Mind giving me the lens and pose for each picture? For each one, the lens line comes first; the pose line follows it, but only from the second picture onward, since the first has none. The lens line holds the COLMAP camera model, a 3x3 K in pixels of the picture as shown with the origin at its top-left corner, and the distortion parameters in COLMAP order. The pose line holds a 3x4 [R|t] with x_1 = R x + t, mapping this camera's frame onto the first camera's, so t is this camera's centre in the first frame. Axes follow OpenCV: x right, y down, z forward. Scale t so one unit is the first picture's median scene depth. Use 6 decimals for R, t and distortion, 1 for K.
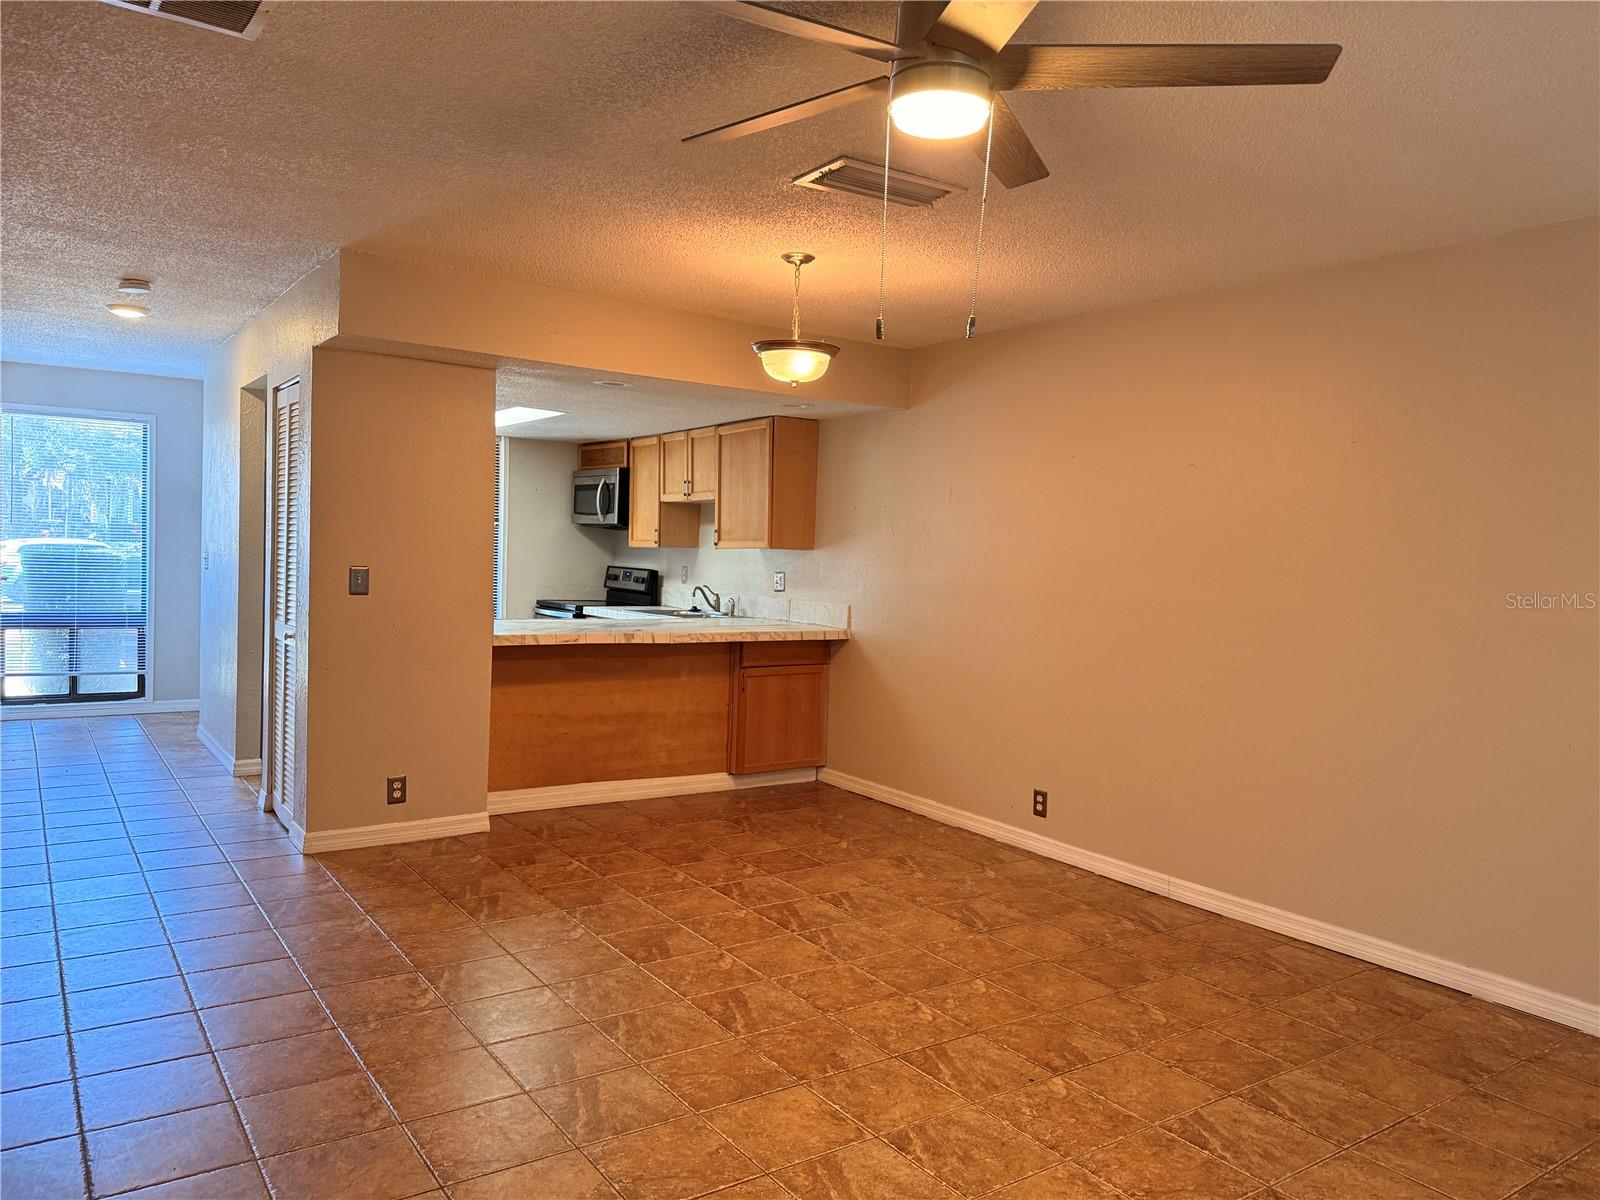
lens RADIAL K [[1131.7, 0, 792.4], [0, 1131.7, 594.6], [0, 0, 1]] dist [0.178157, -0.323668]
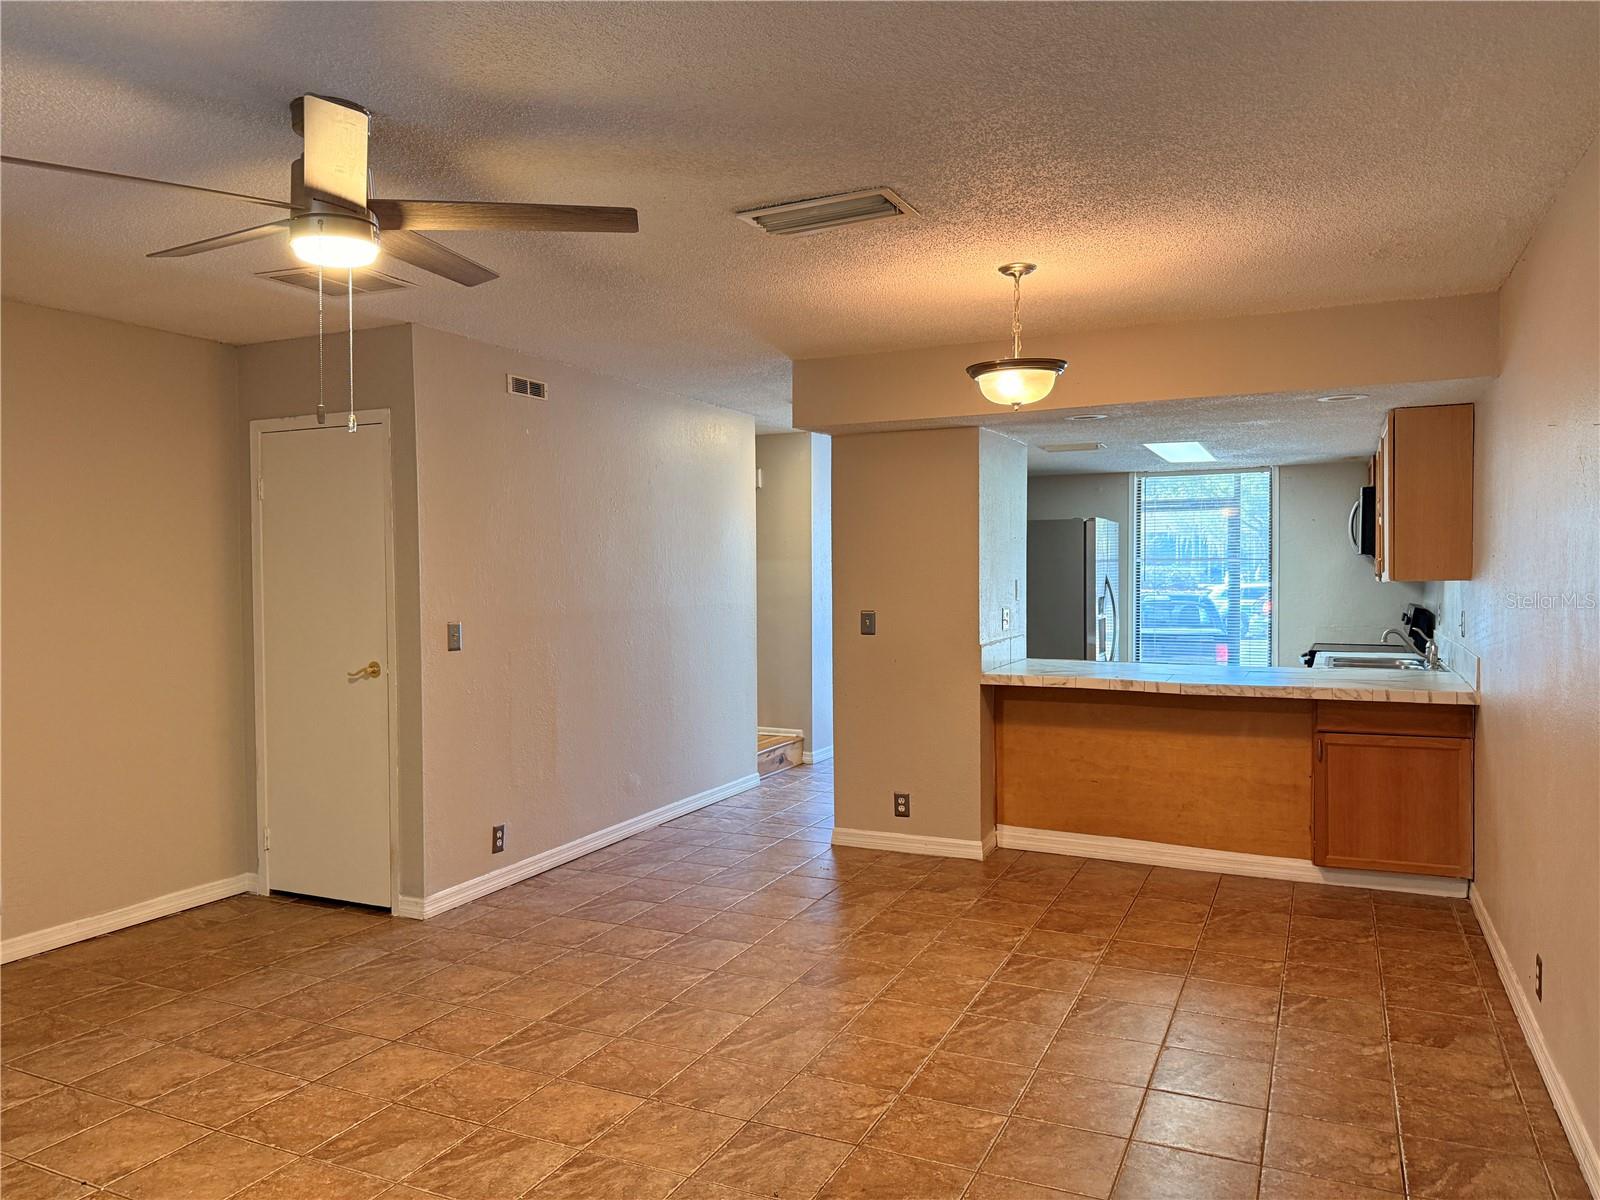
lens RADIAL K [[1131.7, 0, 792.4], [0, 1131.7, 594.6], [0, 0, 1]] dist [0.178157, -0.323668]
pose [[0.498995, -0.019224, -0.866392, 0.615627], [-0.008820, 0.999589, -0.027260, -0.008441], [0.866560, 0.021244, 0.498620, 0.349914]]
